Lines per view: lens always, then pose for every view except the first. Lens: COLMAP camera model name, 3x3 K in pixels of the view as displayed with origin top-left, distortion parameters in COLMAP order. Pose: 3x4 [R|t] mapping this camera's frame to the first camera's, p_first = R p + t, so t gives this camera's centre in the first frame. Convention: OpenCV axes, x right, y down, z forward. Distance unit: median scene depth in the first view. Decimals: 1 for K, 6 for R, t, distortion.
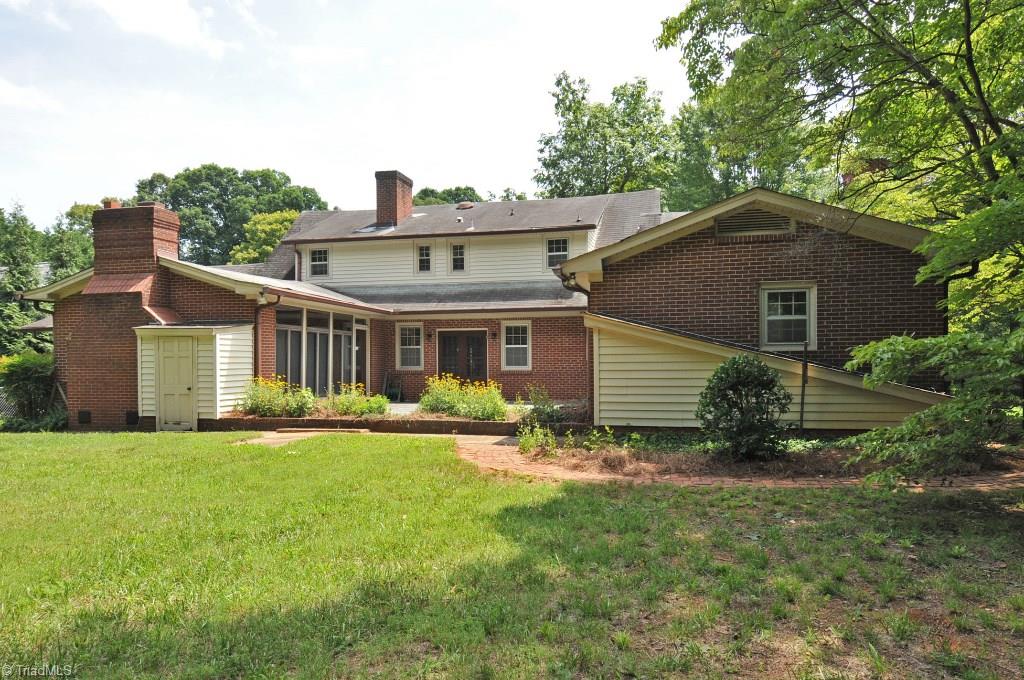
lens RADIAL K [[713.5, 0, 512.0], [0, 713.5, 340.0], [0, 0, 1]] dist [0.000907, 0.000052]
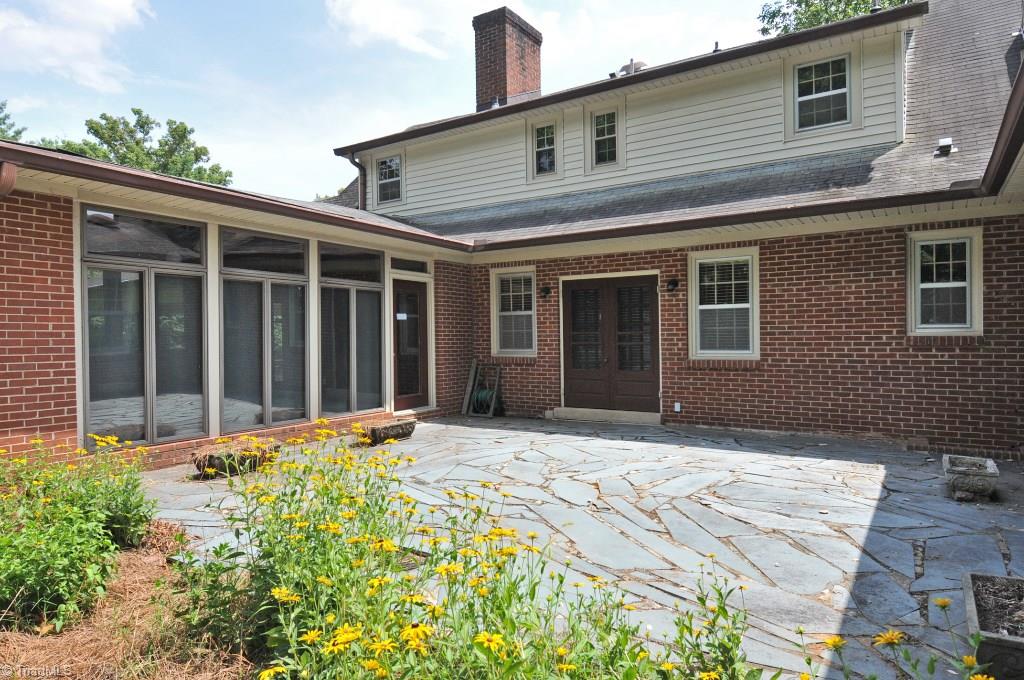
lens RADIAL K [[627.6, 0, 529.2], [0, 627.6, 338.0], [0, 0, 1]] dist [0.036619, -0.000471]
pose [[0.955391, -0.005941, -0.295285, 0.006020], [0.016796, 0.999273, 0.034236, 0.012534], [0.294867, -0.037668, 0.954796, 0.559628]]
